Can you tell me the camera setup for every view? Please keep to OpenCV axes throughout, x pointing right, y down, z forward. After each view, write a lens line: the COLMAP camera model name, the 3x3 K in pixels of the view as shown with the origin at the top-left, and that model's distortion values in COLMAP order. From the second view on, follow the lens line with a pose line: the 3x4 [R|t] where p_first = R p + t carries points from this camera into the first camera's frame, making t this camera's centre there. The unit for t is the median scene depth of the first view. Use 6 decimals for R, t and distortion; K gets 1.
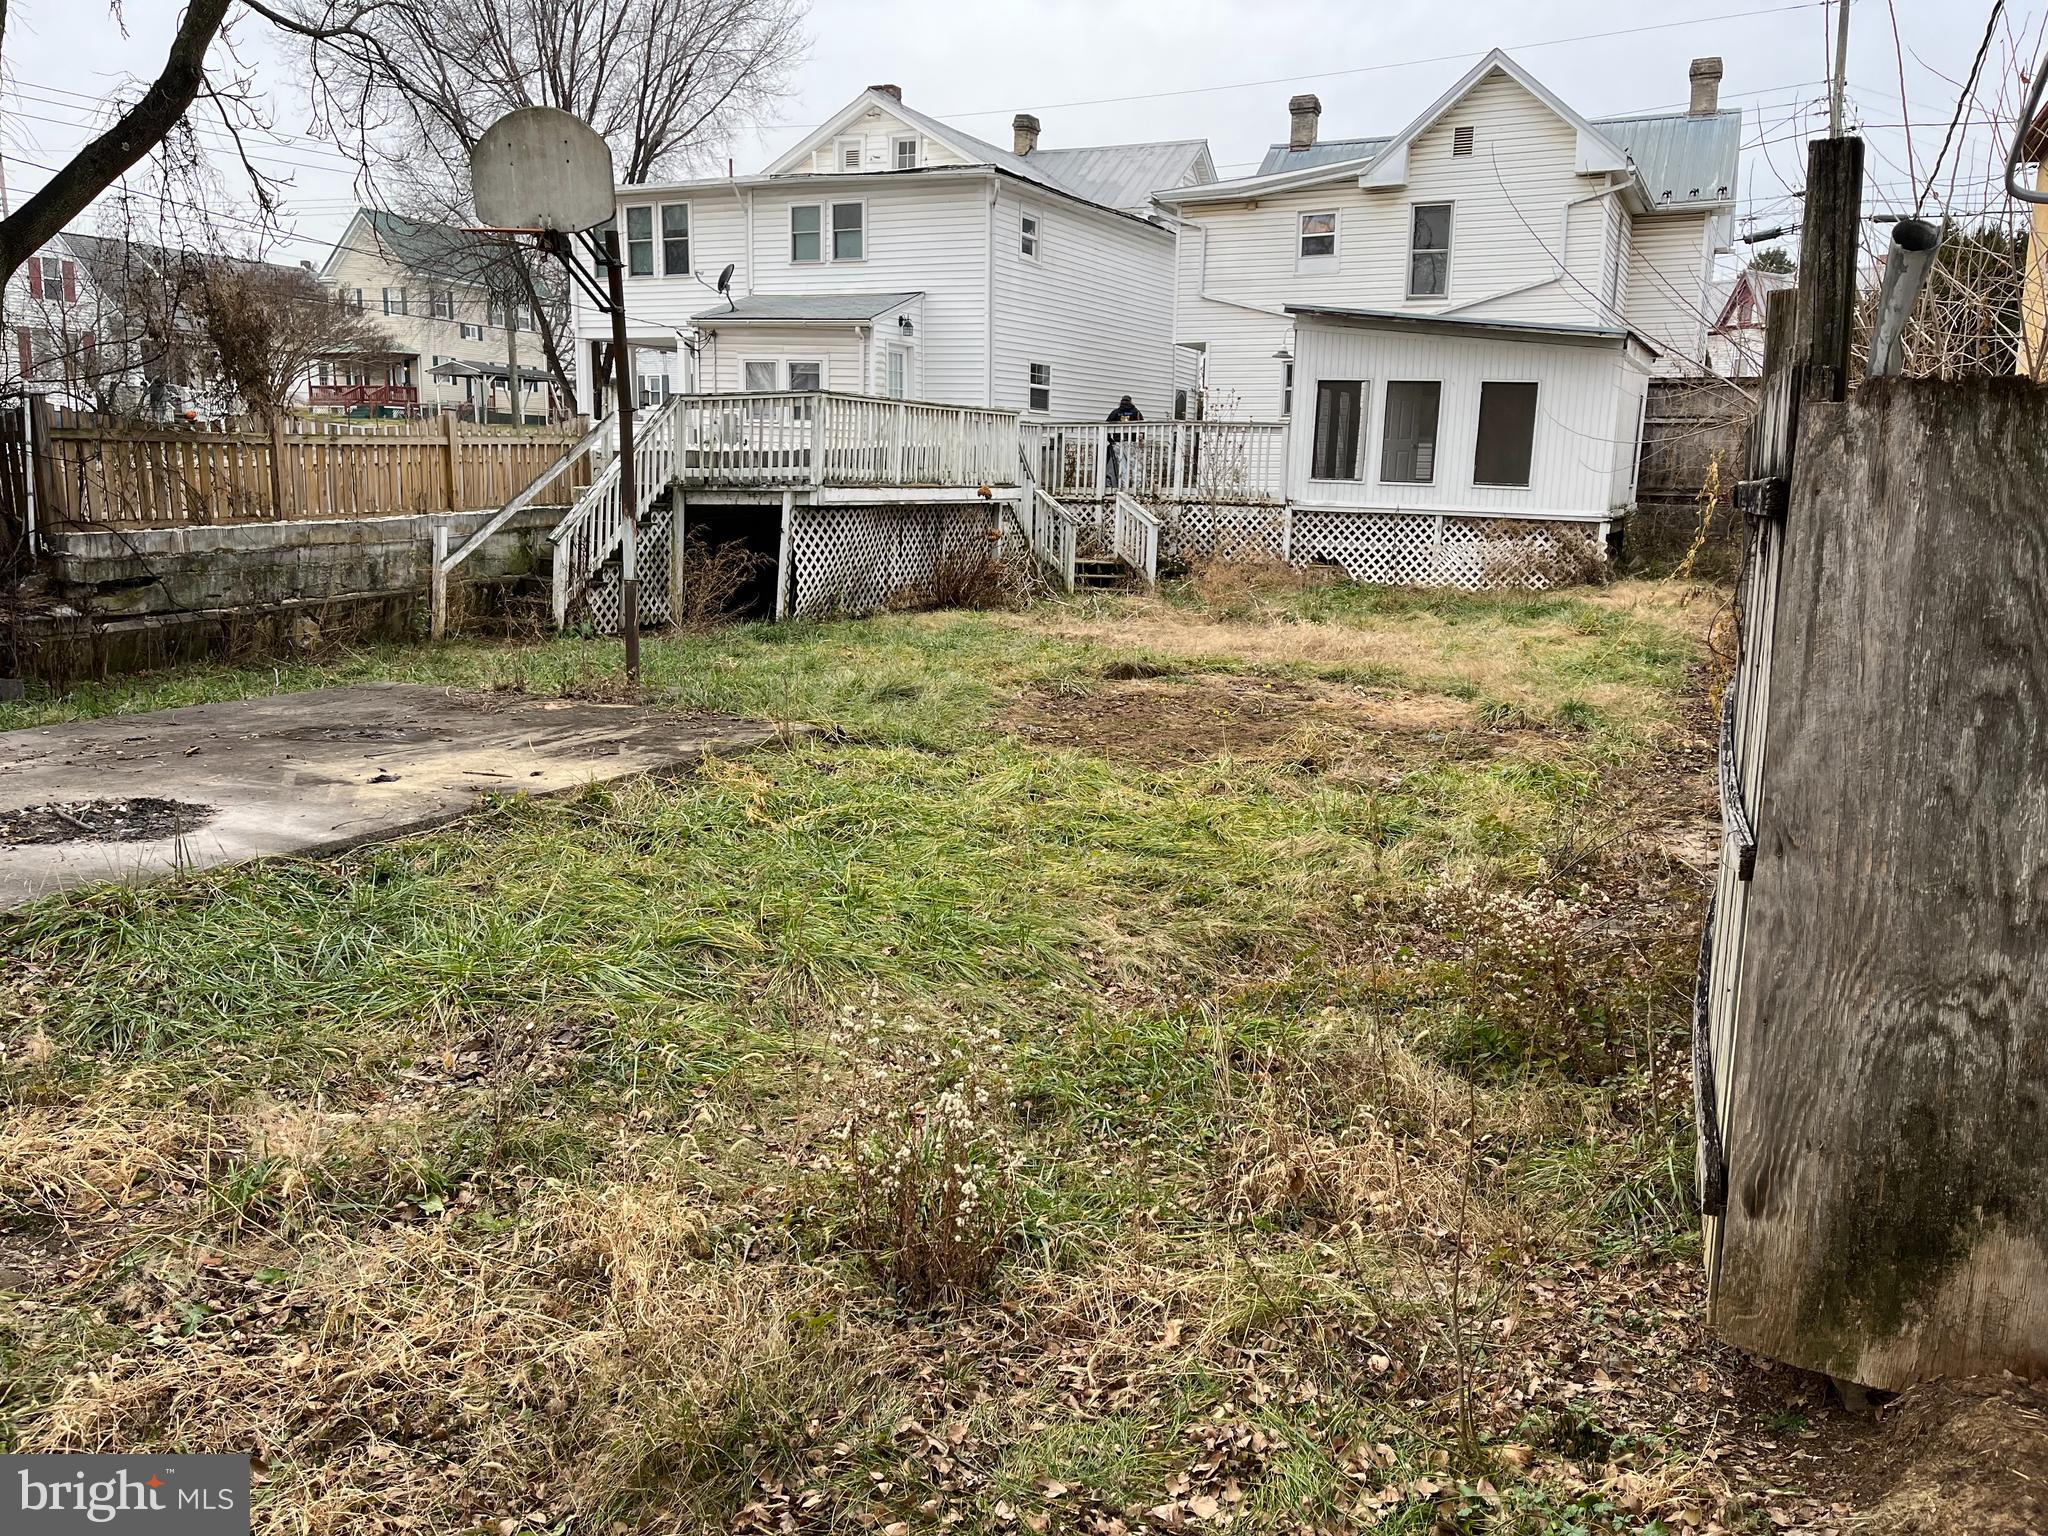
lens RADIAL K [[1559.8, 0, 1039.1], [0, 1559.8, 768.4], [0, 0, 1]] dist [0.055646, -0.058600]
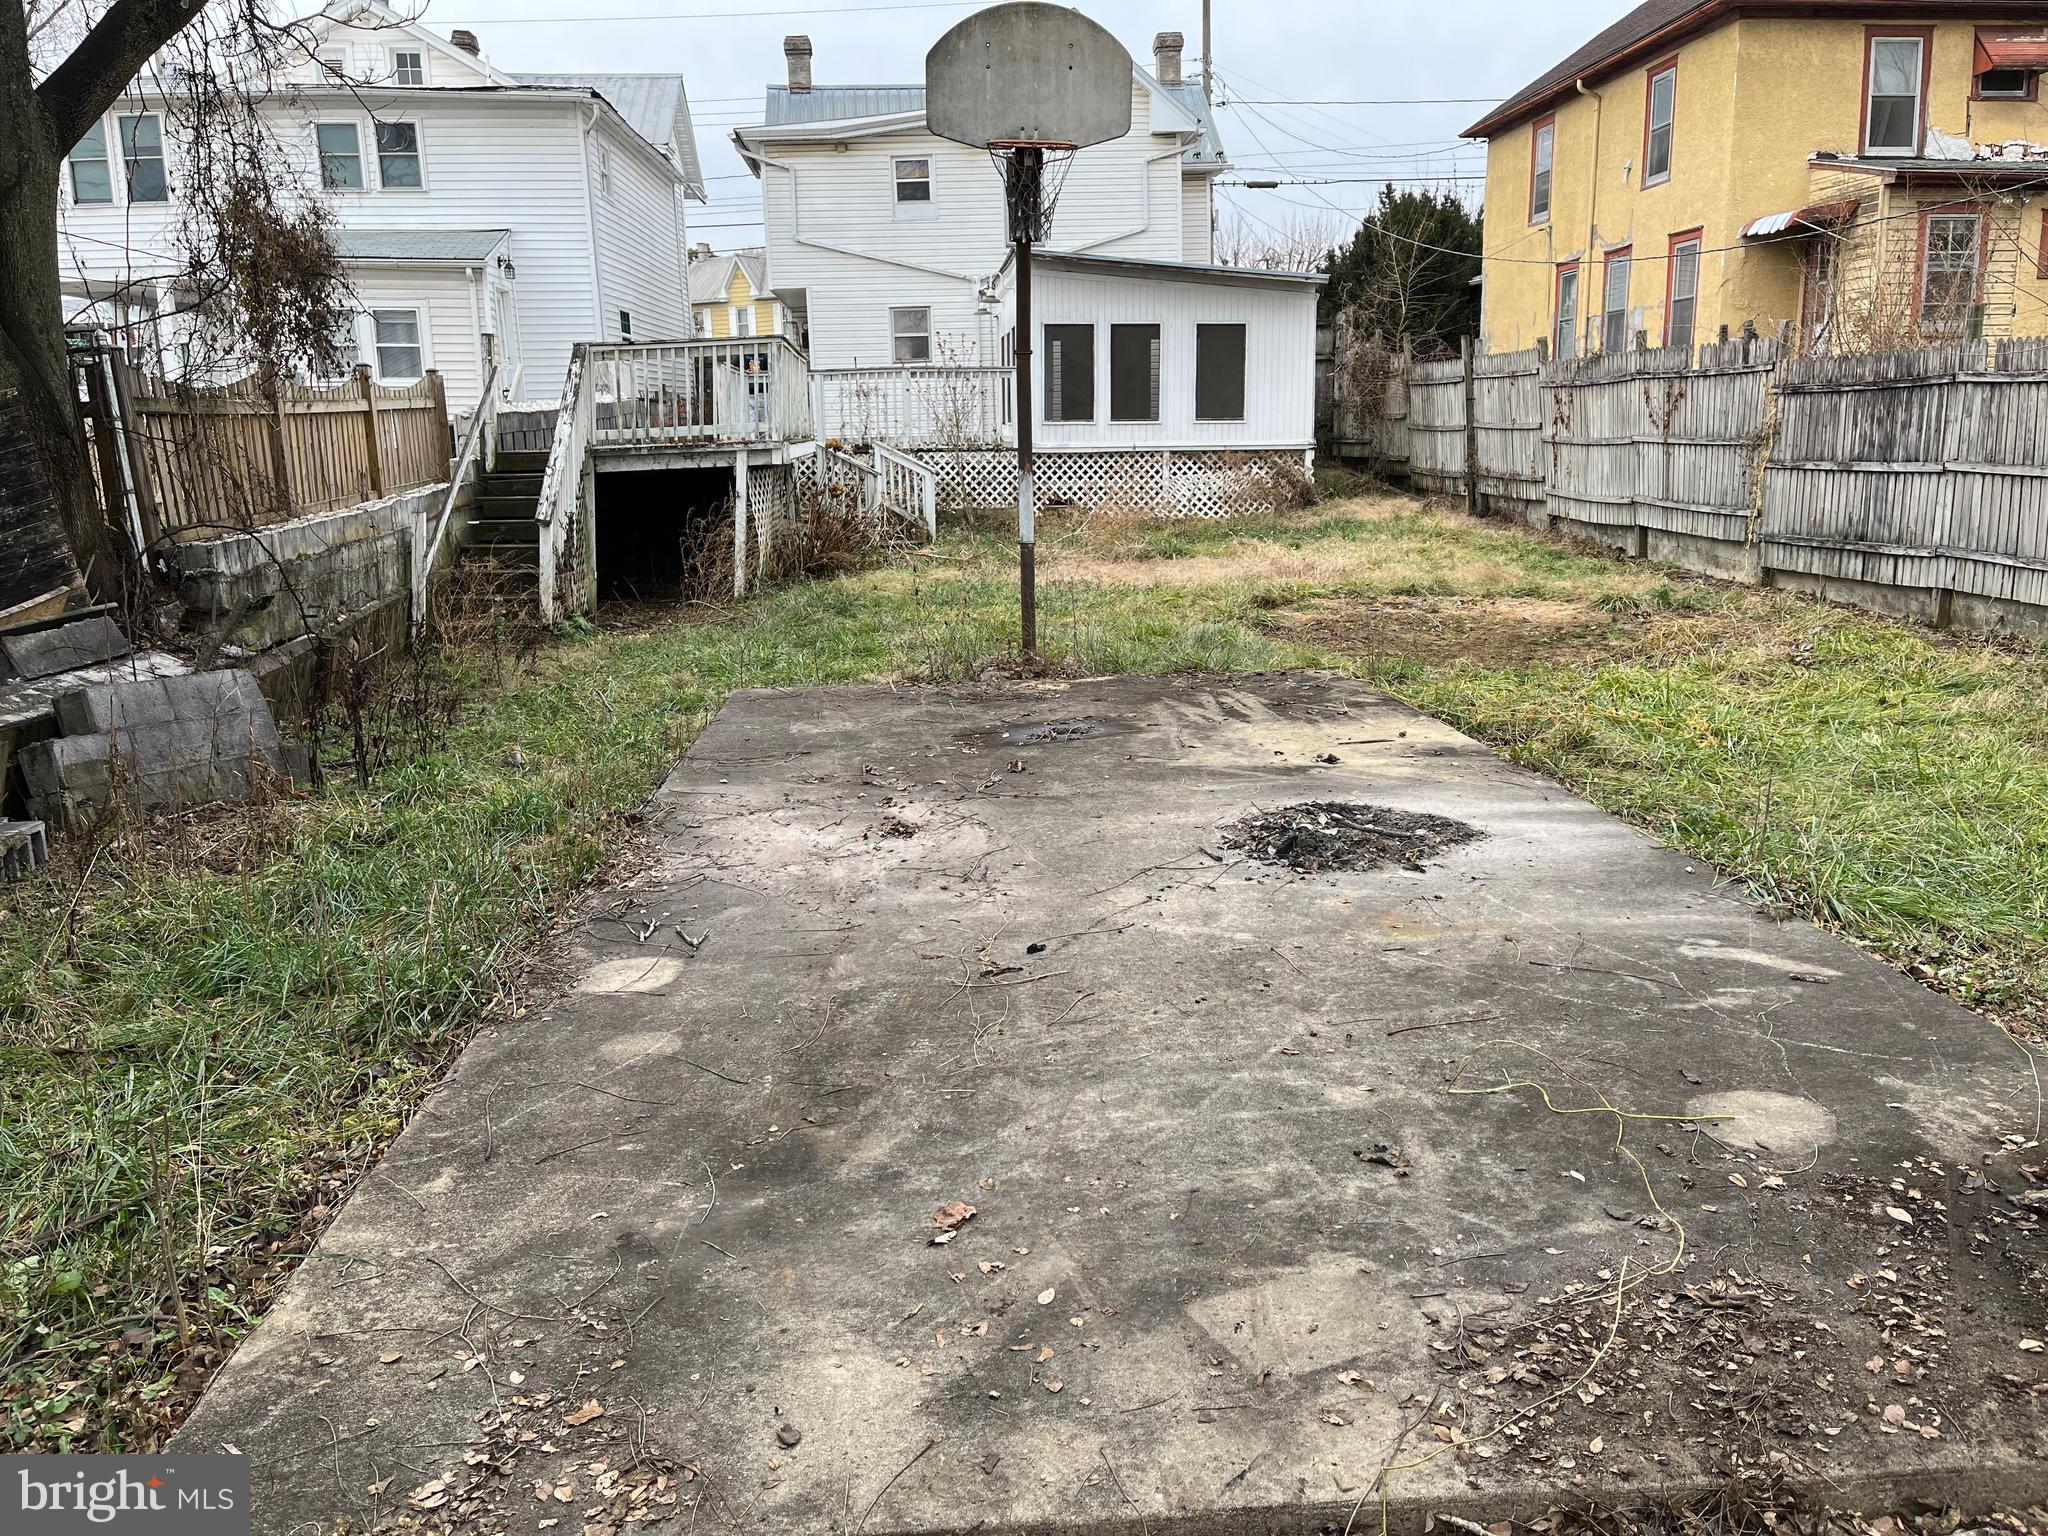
lens RADIAL K [[1559.8, 0, 1039.1], [0, 1559.8, 768.4], [0, 0, 1]] dist [0.055646, -0.058600]
pose [[0.868291, -0.144749, 0.474466, -0.356253], [0.132446, 0.989405, 0.059464, -0.022408], [-0.478046, 0.011209, 0.878263, 0.108928]]
